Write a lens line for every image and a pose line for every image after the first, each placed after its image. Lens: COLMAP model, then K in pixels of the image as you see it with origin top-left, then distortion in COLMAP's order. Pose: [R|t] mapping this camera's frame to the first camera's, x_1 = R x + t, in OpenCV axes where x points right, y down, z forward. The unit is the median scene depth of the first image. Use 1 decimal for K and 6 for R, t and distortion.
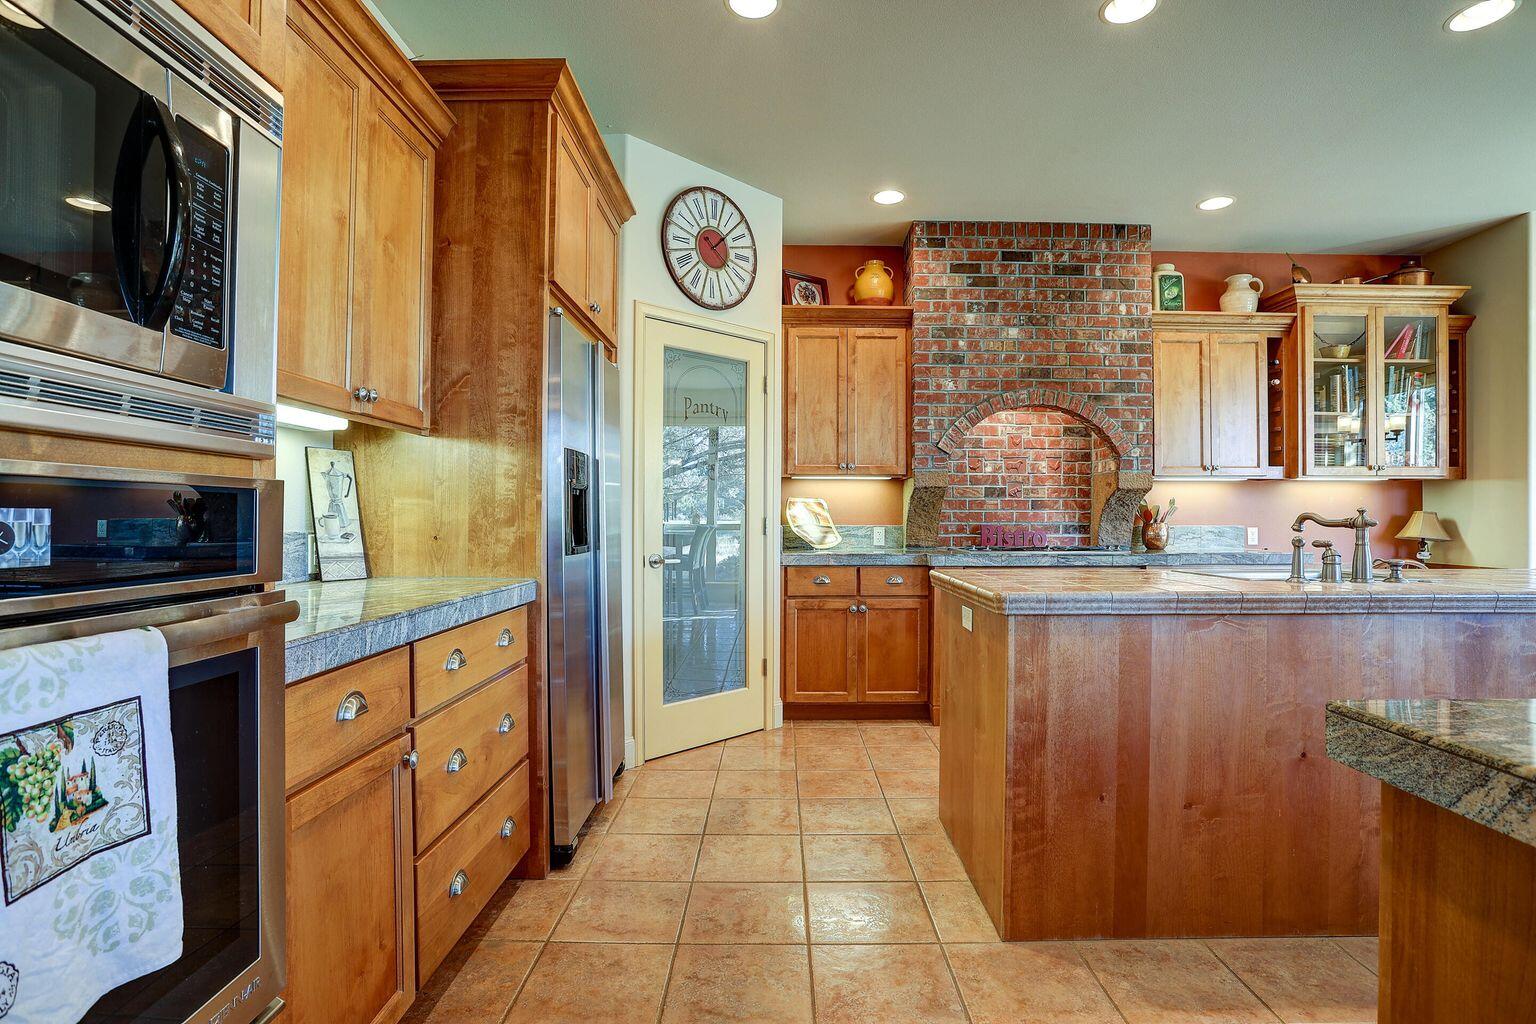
lens RADIAL K [[759.8, 0, 766.5], [0, 759.8, 510.8], [0, 0, 1]] dist [-0.061025, 0.015382]
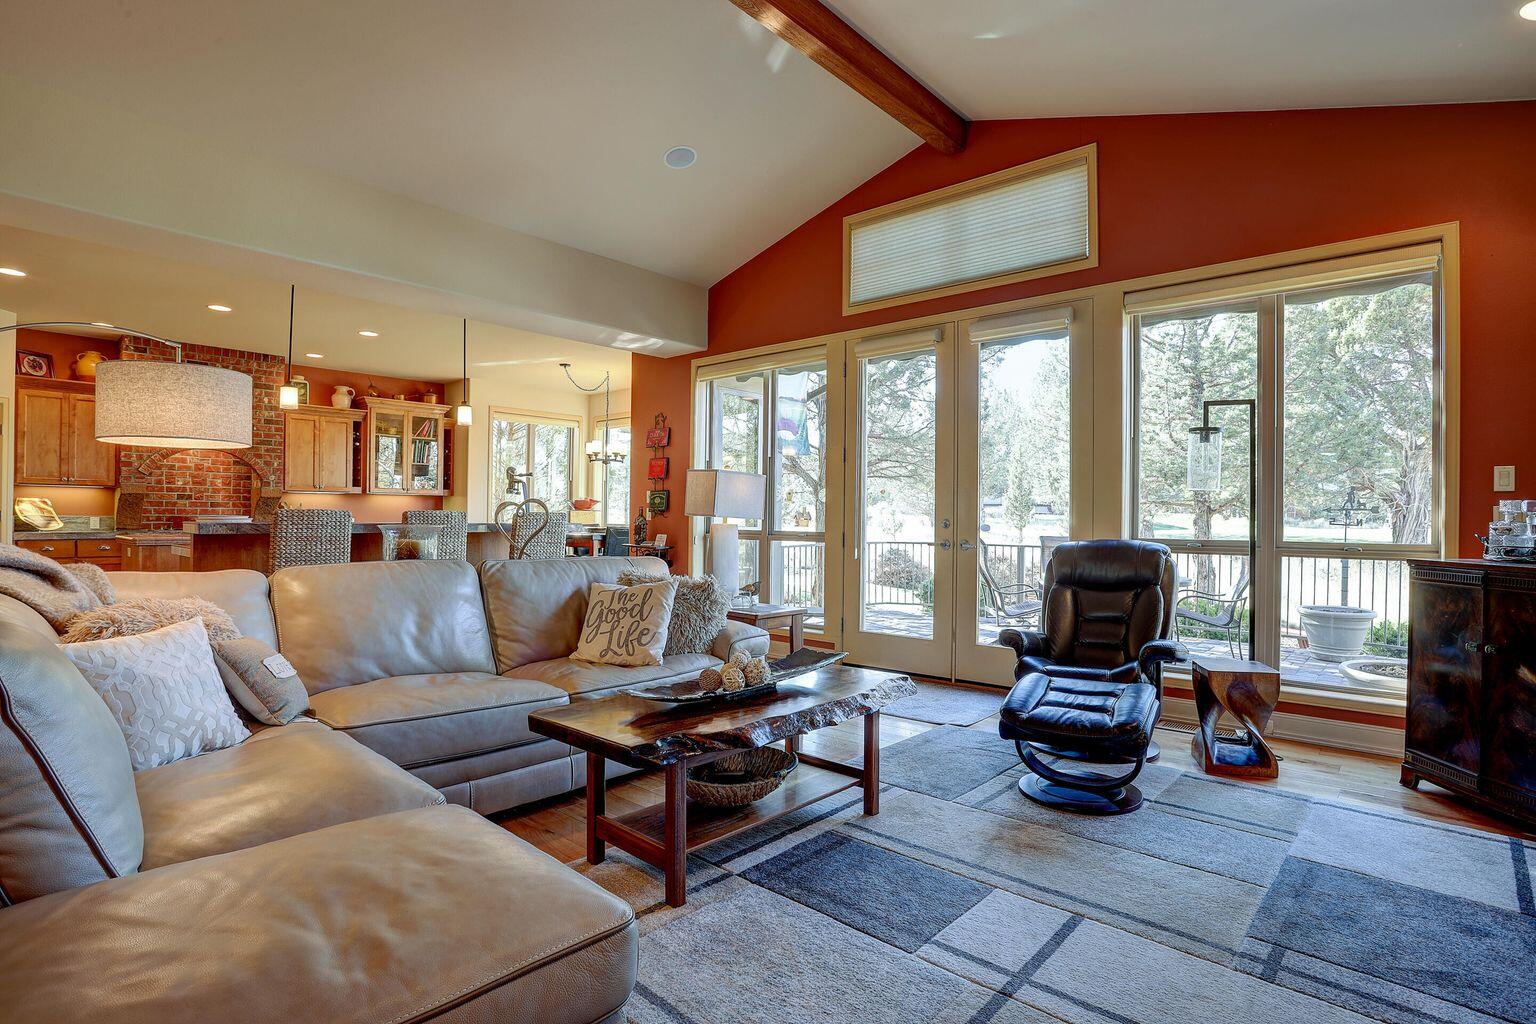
lens RADIAL K [[791.9, 0, 805.6], [0, 791.9, 516.5], [0, 0, 1]] dist [-0.062992, 0.024220]
pose [[0.646620, 0.003934, 0.762802, -0.117618], [-0.014090, 0.999878, 0.006788, -0.012801], [-0.762682, -0.015137, 0.646596, -1.269597]]
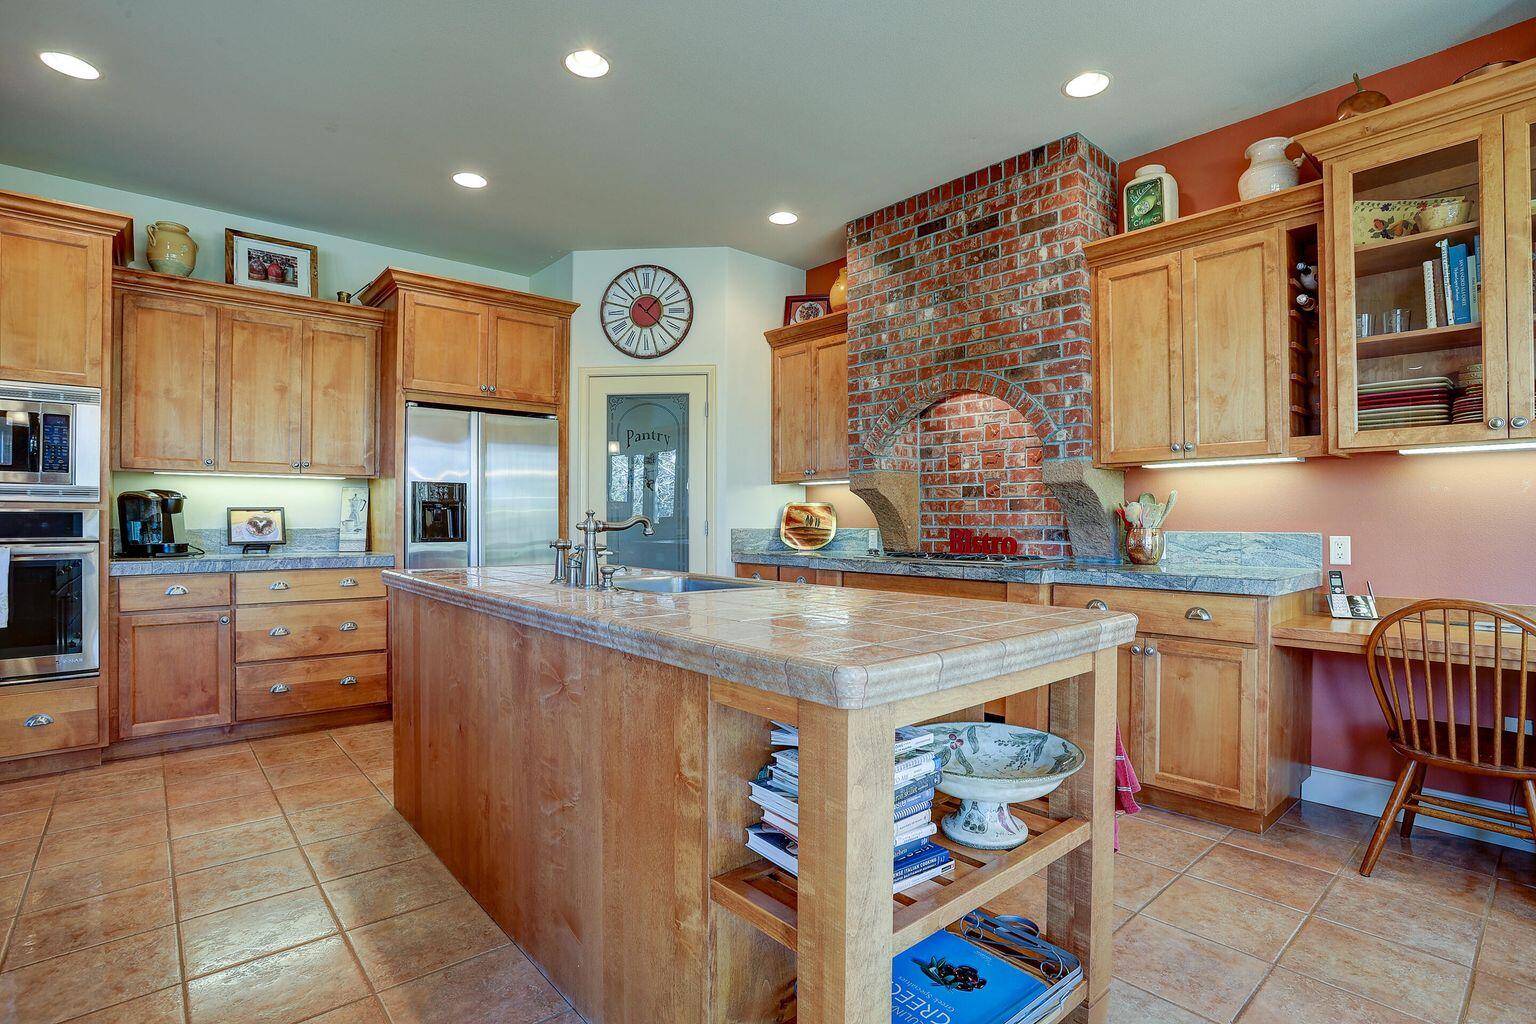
lens RADIAL K [[759.8, 0, 765.9], [0, 759.8, 507.2], [0, 0, 1]] dist [-0.061025, 0.015382]
pose [[0.654242, -0.016158, -0.756113, 0.876004], [0.008006, 0.999864, -0.014440, 0.004435], [0.756243, 0.003394, 0.654282, 0.267805]]
